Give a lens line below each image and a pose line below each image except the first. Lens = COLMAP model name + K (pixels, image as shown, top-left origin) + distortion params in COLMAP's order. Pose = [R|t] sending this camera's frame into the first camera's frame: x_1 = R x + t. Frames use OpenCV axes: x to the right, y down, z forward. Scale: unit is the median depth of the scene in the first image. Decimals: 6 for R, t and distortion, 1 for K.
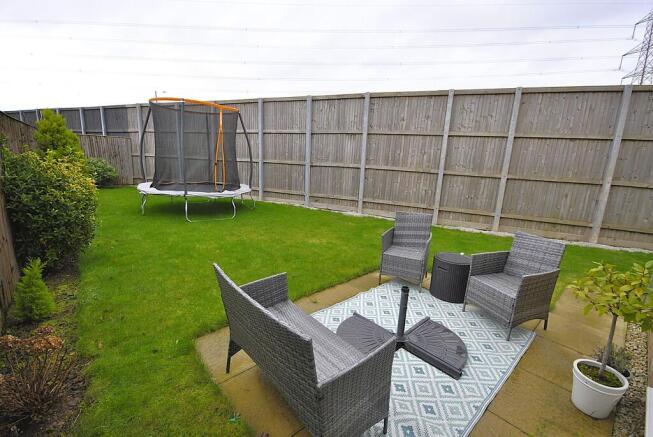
lens RADIAL K [[286.7, 0, 328.6], [0, 286.7, 220.1], [0, 0, 1]] dist [0.010084, -0.011756]
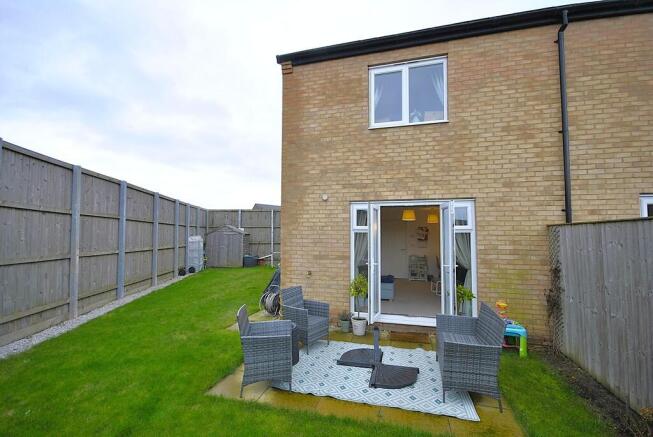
lens RADIAL K [[286.7, 0, 328.6], [0, 286.7, 220.1], [0, 0, 1]] dist [0.010084, -0.011756]
pose [[-0.526511, -0.003422, 0.850161, -0.322082], [0.163795, 0.980849, 0.105387, -0.188985], [-0.834240, 0.194739, -0.515868, 0.664783]]
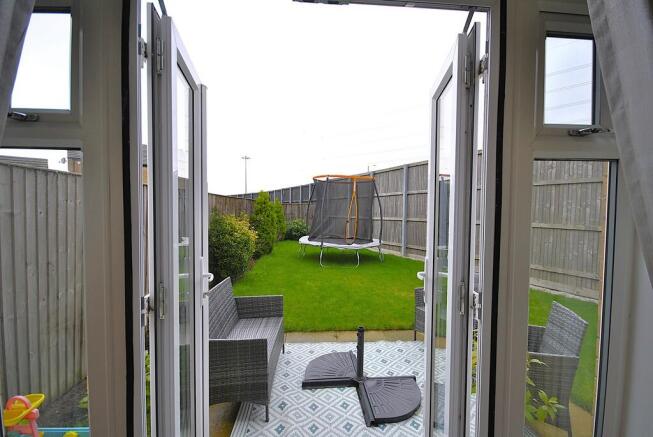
lens RADIAL K [[286.7, 0, 328.6], [0, 286.7, 220.1], [0, 0, 1]] dist [0.010084, -0.011756]
pose [[0.782225, -0.014824, -0.622820, 0.297910], [-0.113240, 0.979680, -0.165540, 0.010340], [0.612618, 0.200018, 0.764651, 0.002973]]
